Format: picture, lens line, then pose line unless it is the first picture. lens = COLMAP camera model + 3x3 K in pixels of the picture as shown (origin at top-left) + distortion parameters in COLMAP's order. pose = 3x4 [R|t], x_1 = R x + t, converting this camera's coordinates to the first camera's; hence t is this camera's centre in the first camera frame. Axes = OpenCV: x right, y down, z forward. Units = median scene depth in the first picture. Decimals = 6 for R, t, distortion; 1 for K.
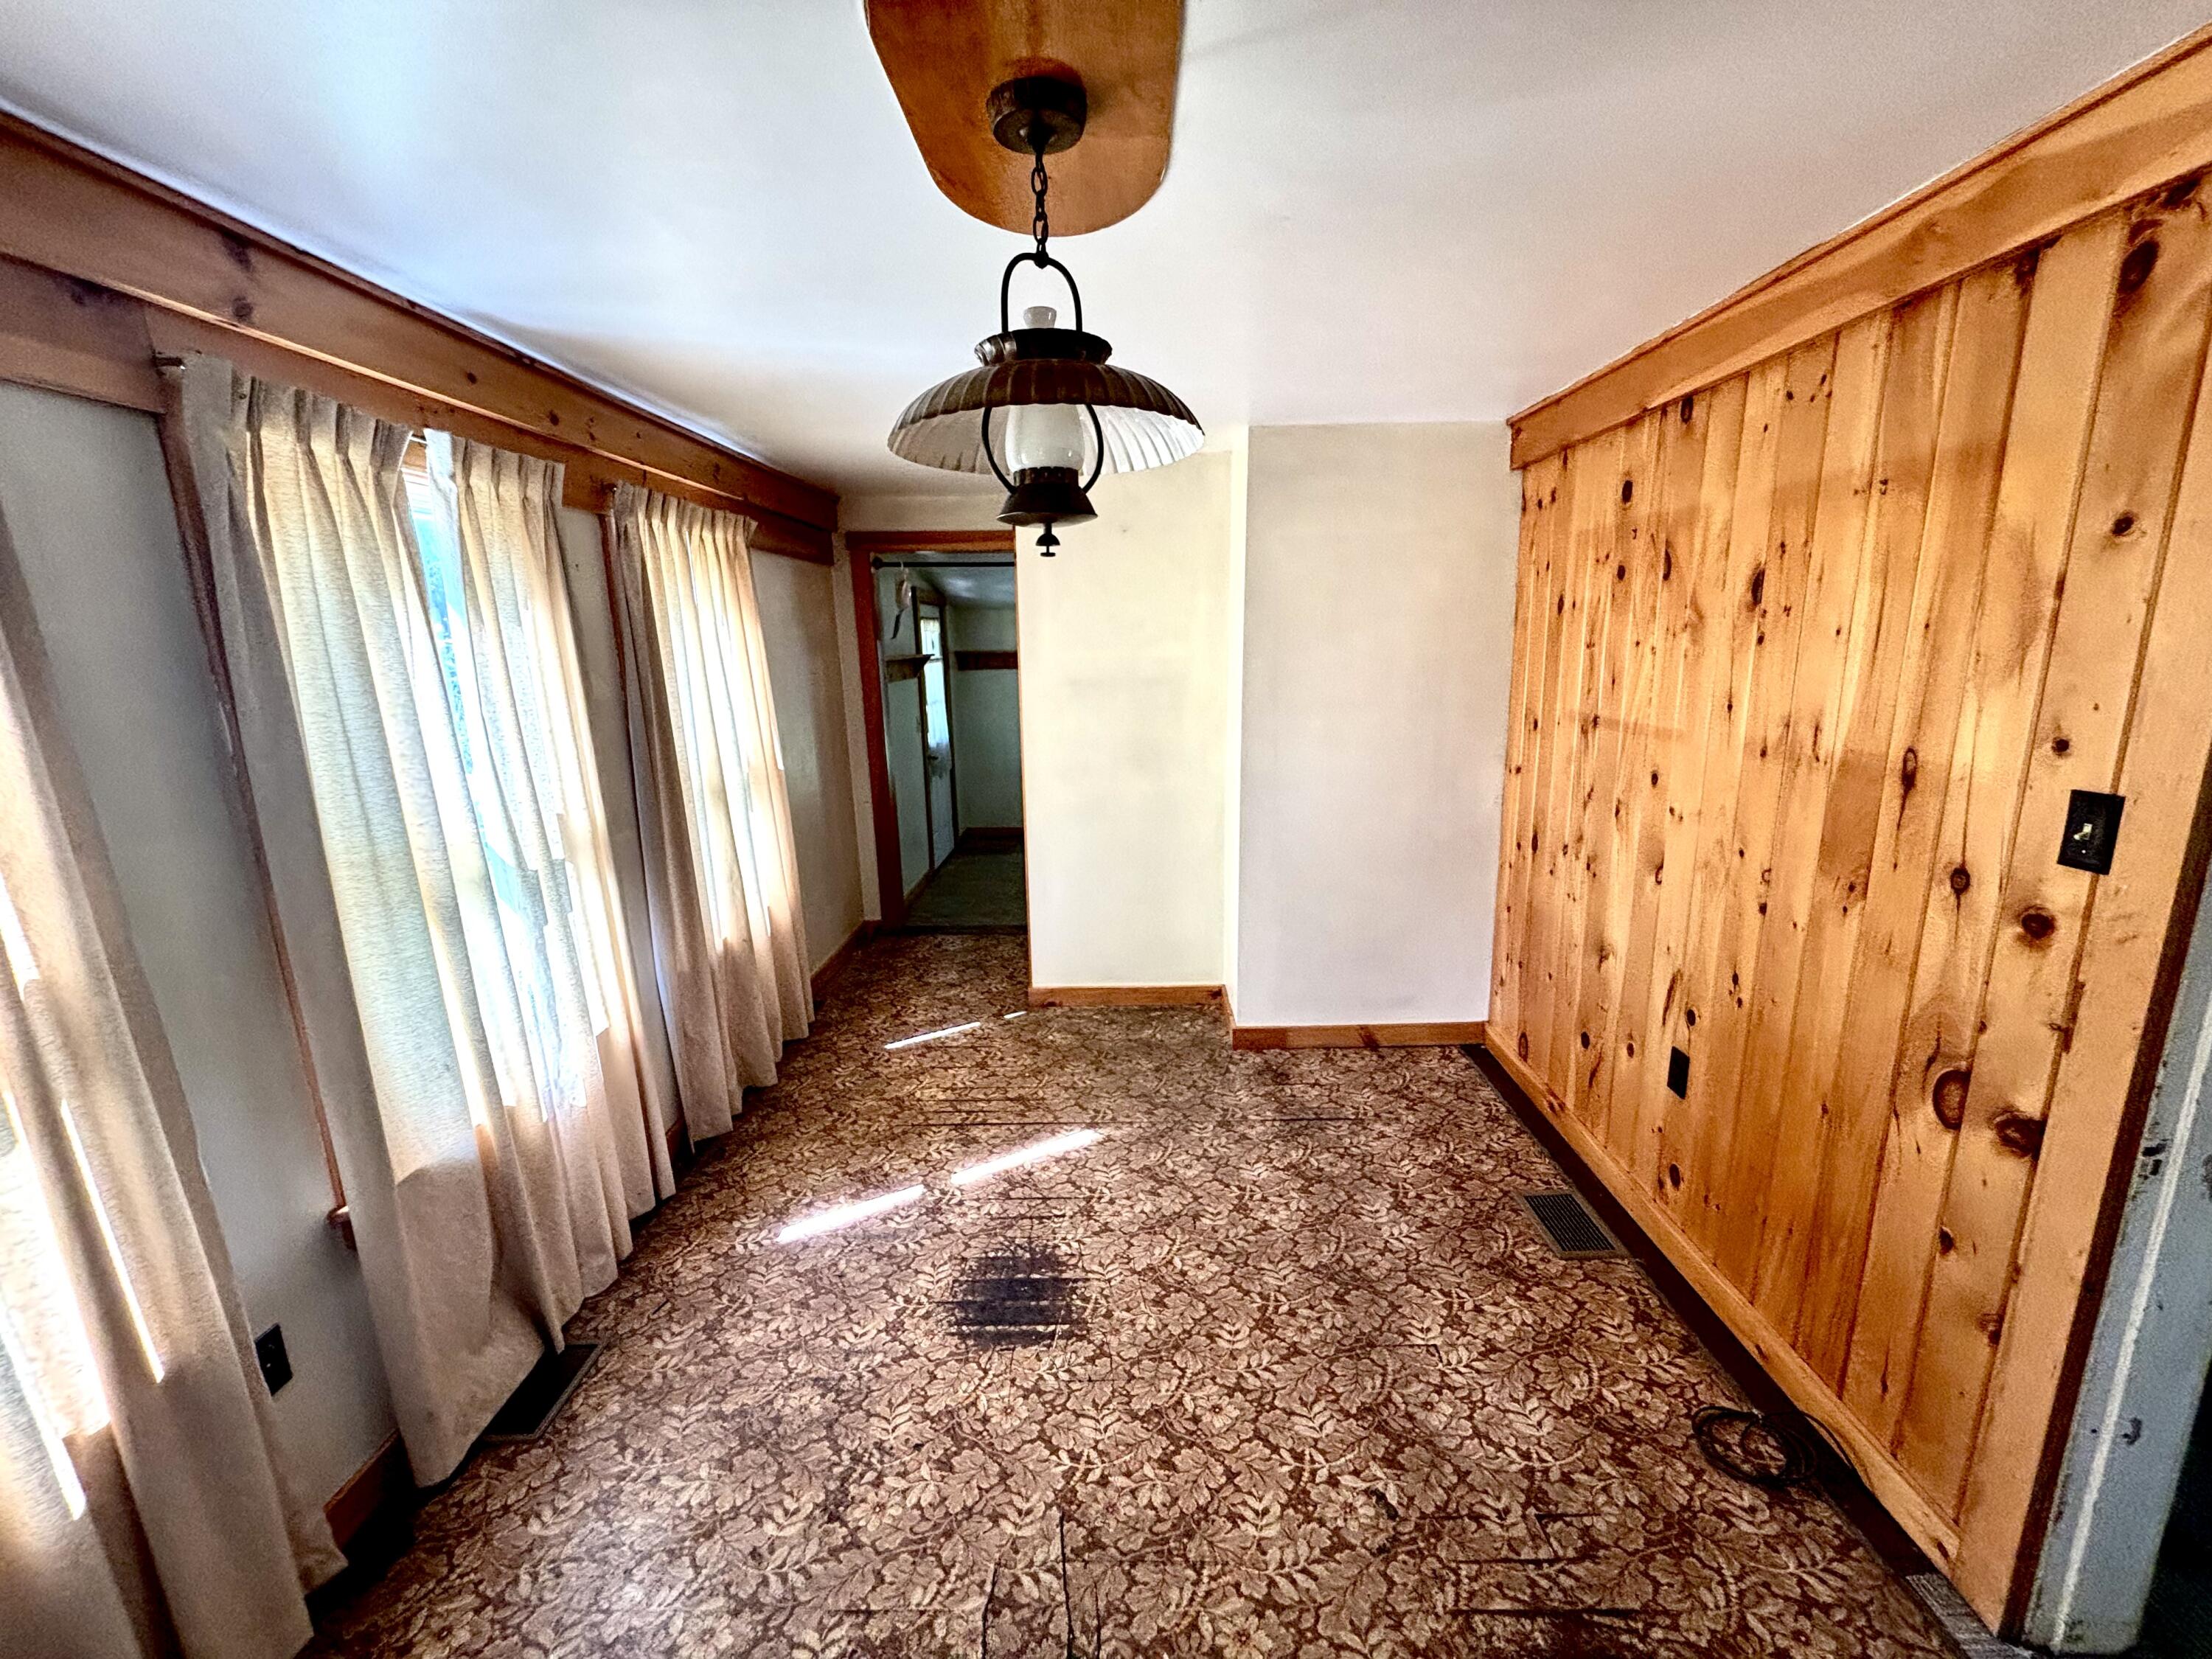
lens RADIAL K [[888.7, 0, 1107.0], [0, 888.7, 841.1], [0, 0, 1]] dist [-0.026410, 0.000239]
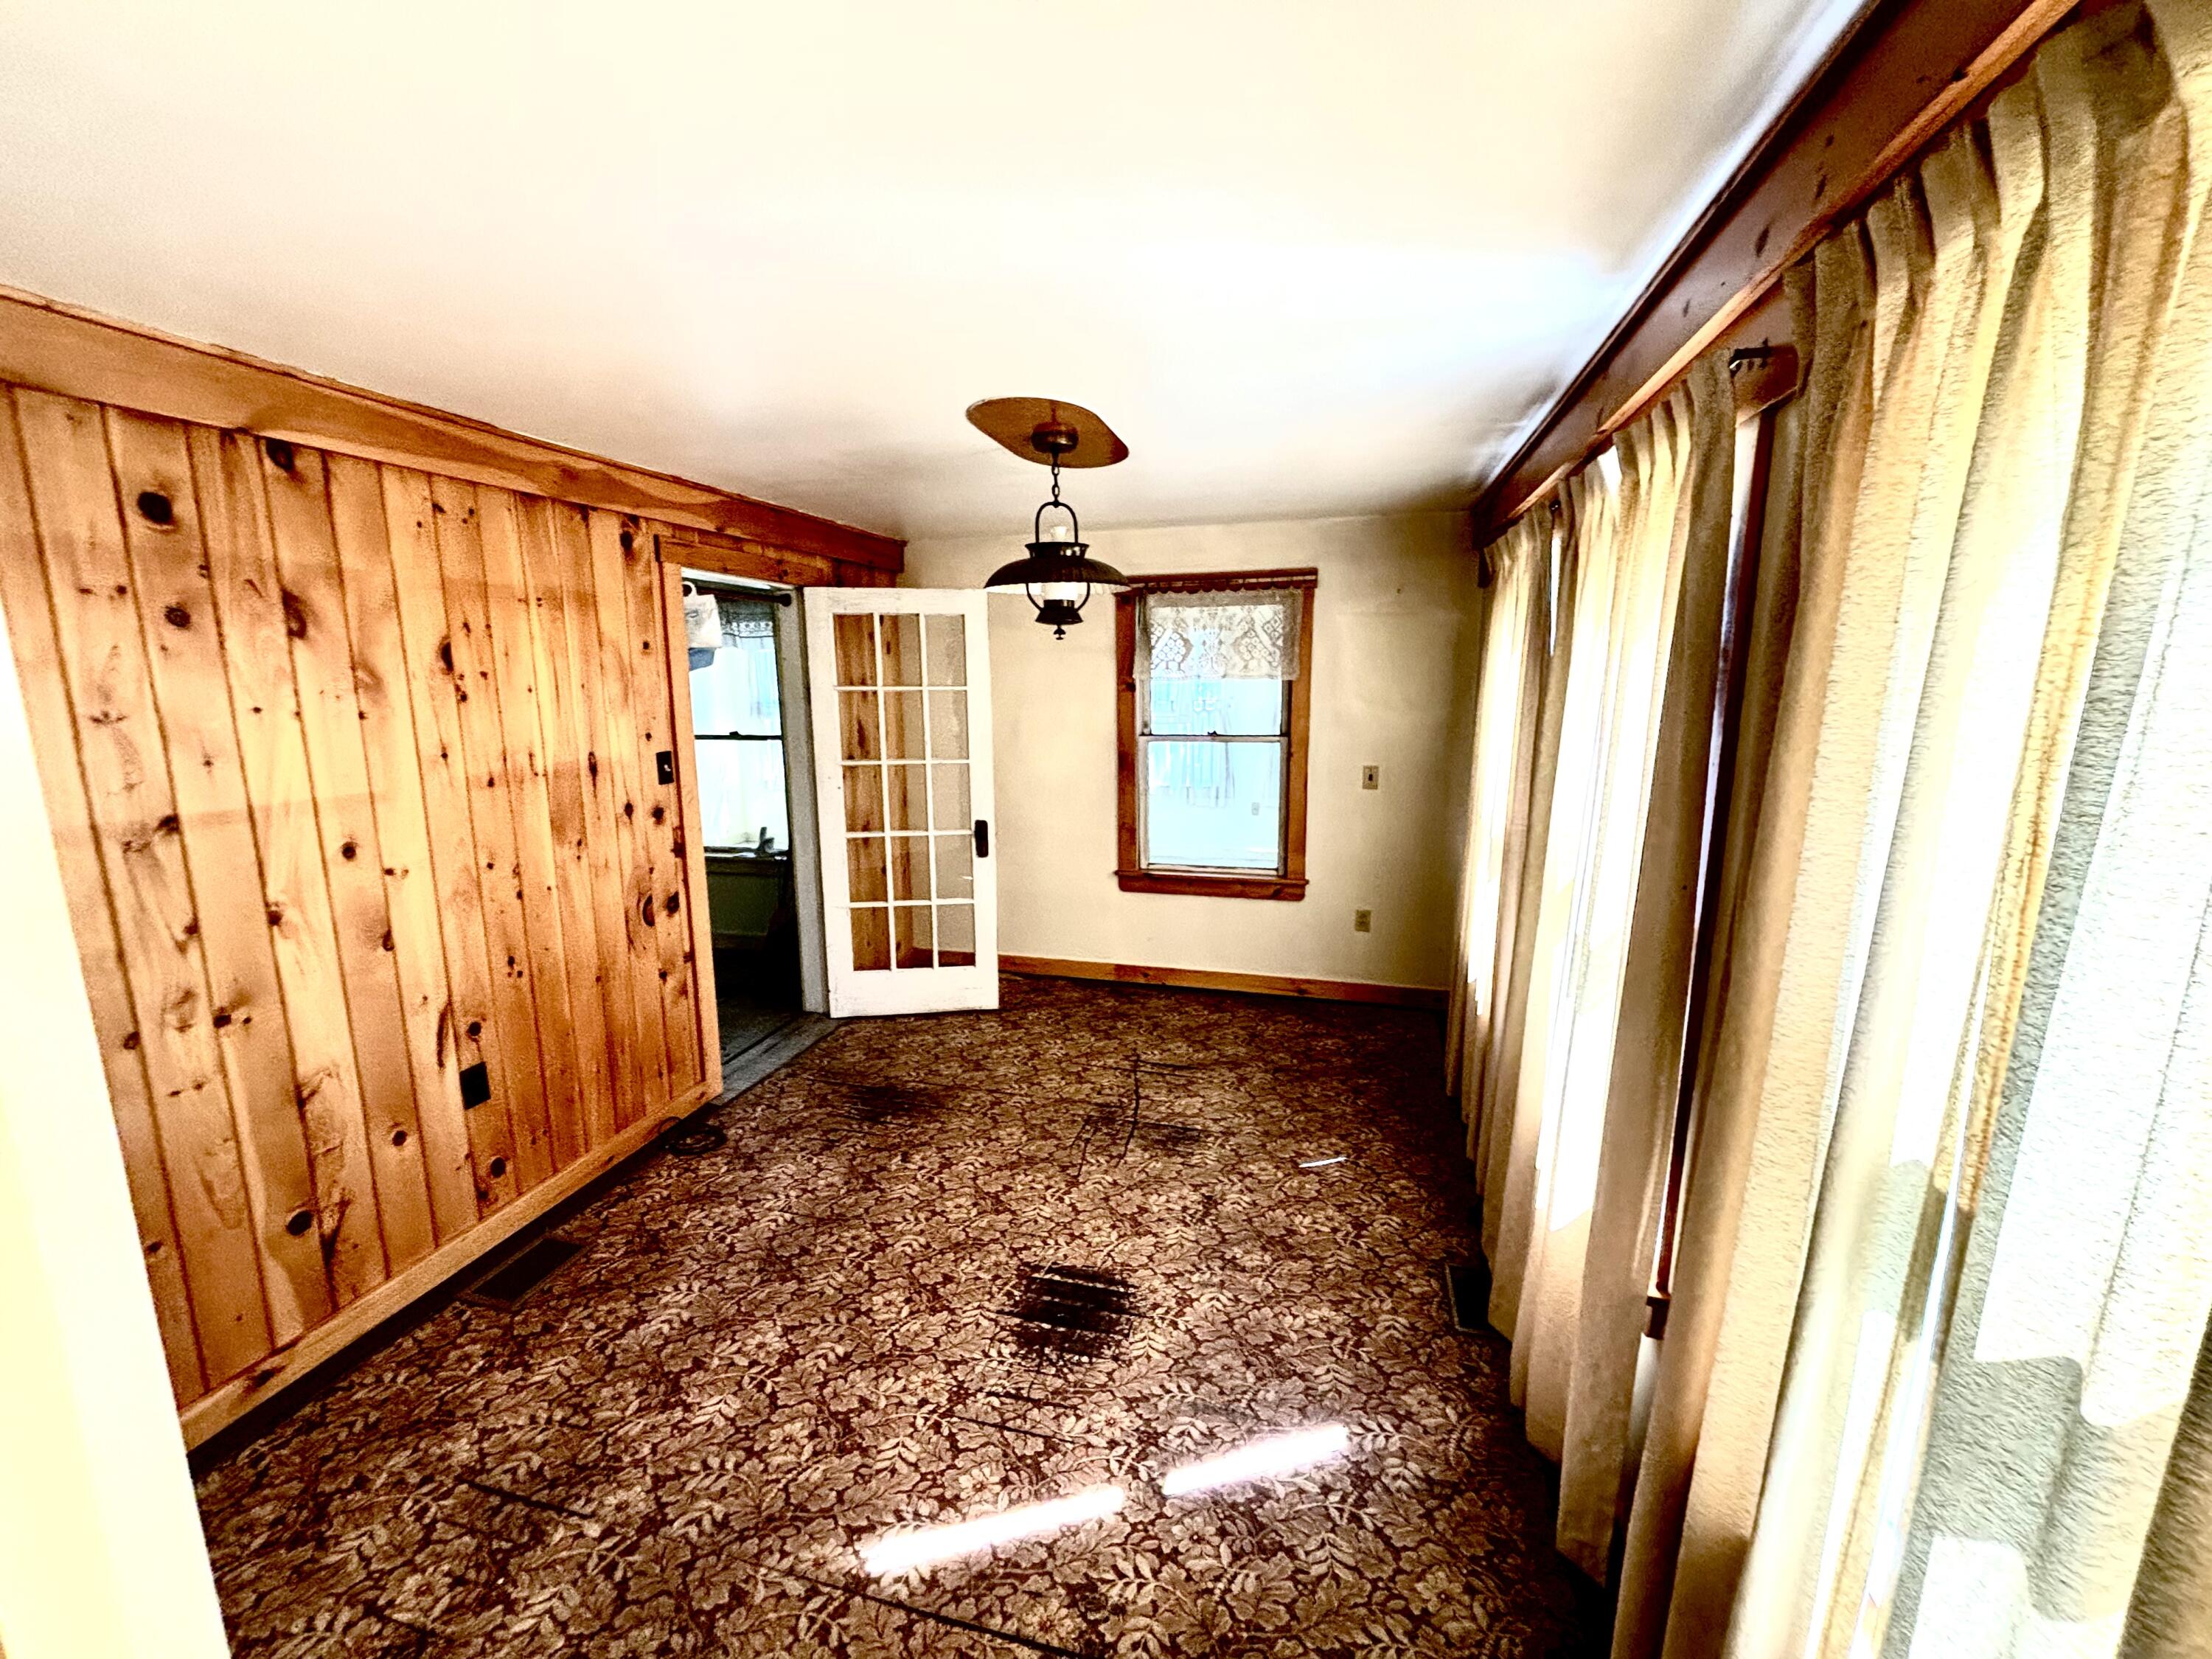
lens RADIAL K [[898.4, 0, 1110.8], [0, 898.4, 830.3], [0, 0, 1]] dist [-0.001032, 0.000285]
pose [[-0.972683, -0.011959, 0.231829, -0.410649], [0.078752, 0.922449, 0.378003, -0.422014], [-0.218371, 0.385934, -0.896308, 1.823895]]
